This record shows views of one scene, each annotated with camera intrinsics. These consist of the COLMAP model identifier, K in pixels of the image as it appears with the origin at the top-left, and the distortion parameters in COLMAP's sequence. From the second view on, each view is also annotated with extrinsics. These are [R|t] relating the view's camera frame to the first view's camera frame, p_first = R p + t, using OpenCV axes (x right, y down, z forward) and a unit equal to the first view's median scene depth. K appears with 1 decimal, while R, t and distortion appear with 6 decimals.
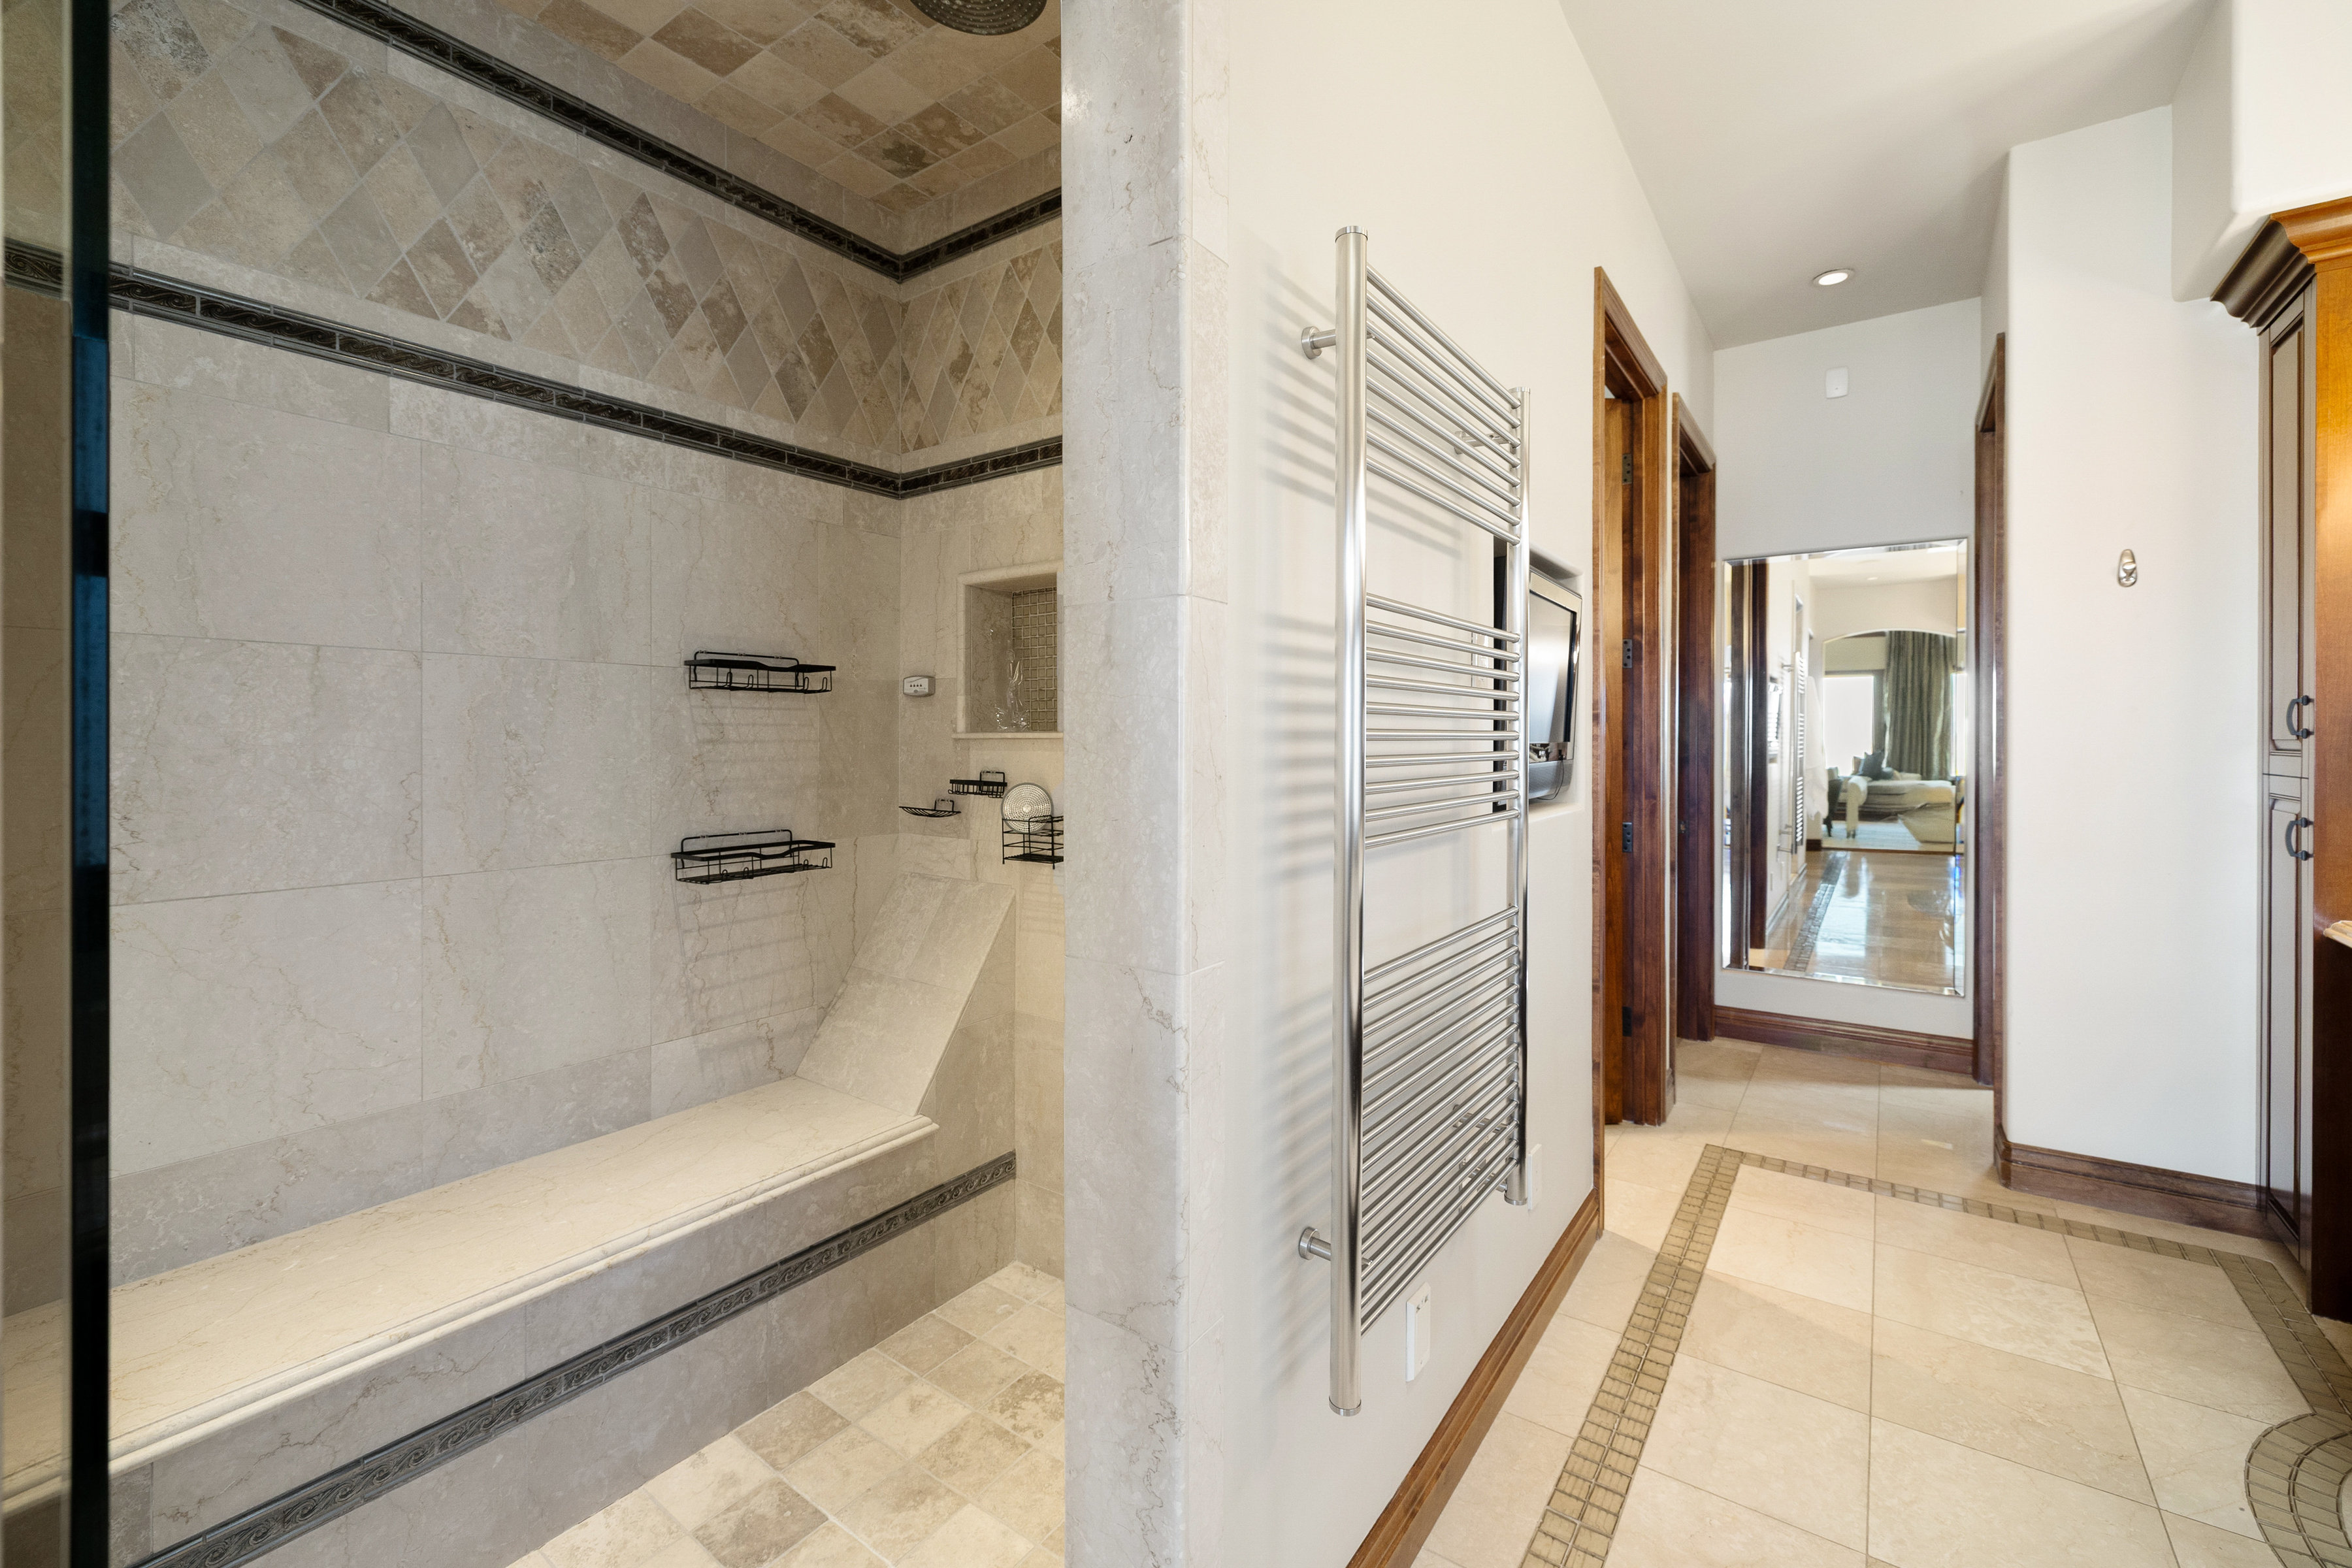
lens RADIAL K [[987.1, 0, 1170.8], [0, 987.1, 737.4], [0, 0, 1]] dist [-0.000231, 0.000179]
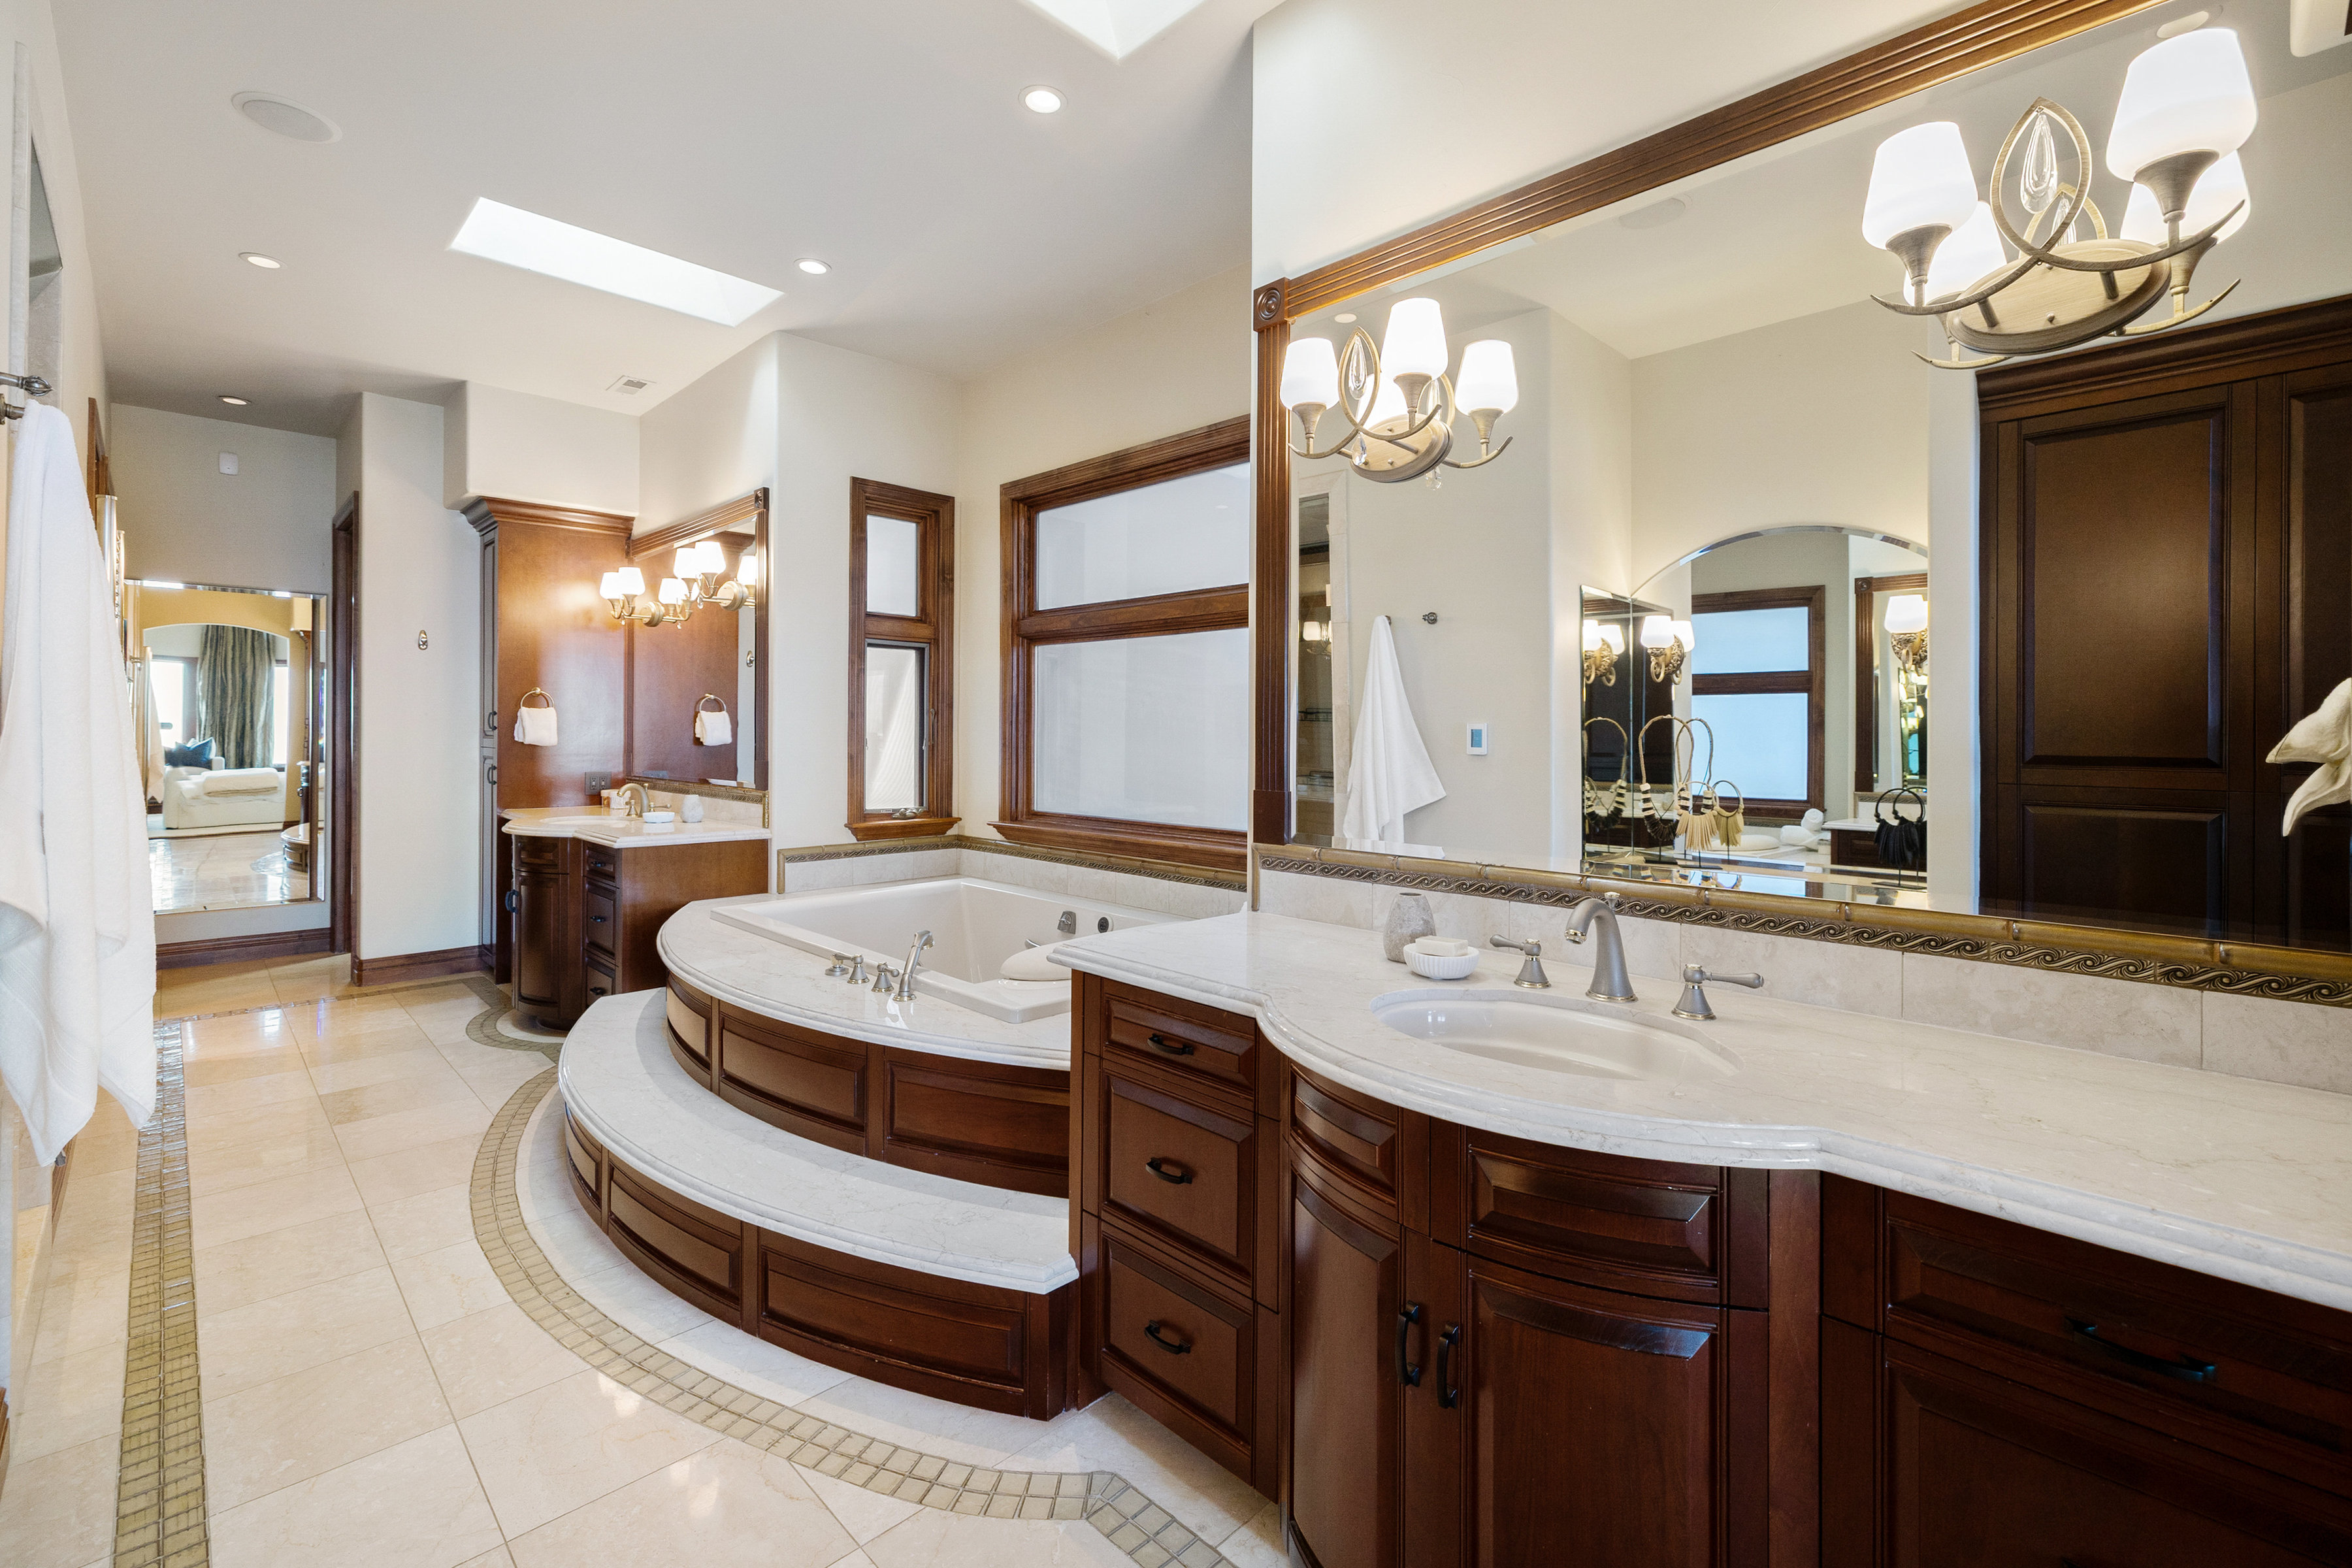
lens RADIAL K [[987.1, 0, 1170.8], [0, 987.1, 737.4], [0, 0, 1]] dist [-0.000231, 0.000179]
pose [[0.151867, -0.003859, 0.988393, -0.661166], [-0.005635, 0.999973, 0.004770, -0.001328], [-0.988385, -0.006294, 0.151841, -0.681749]]
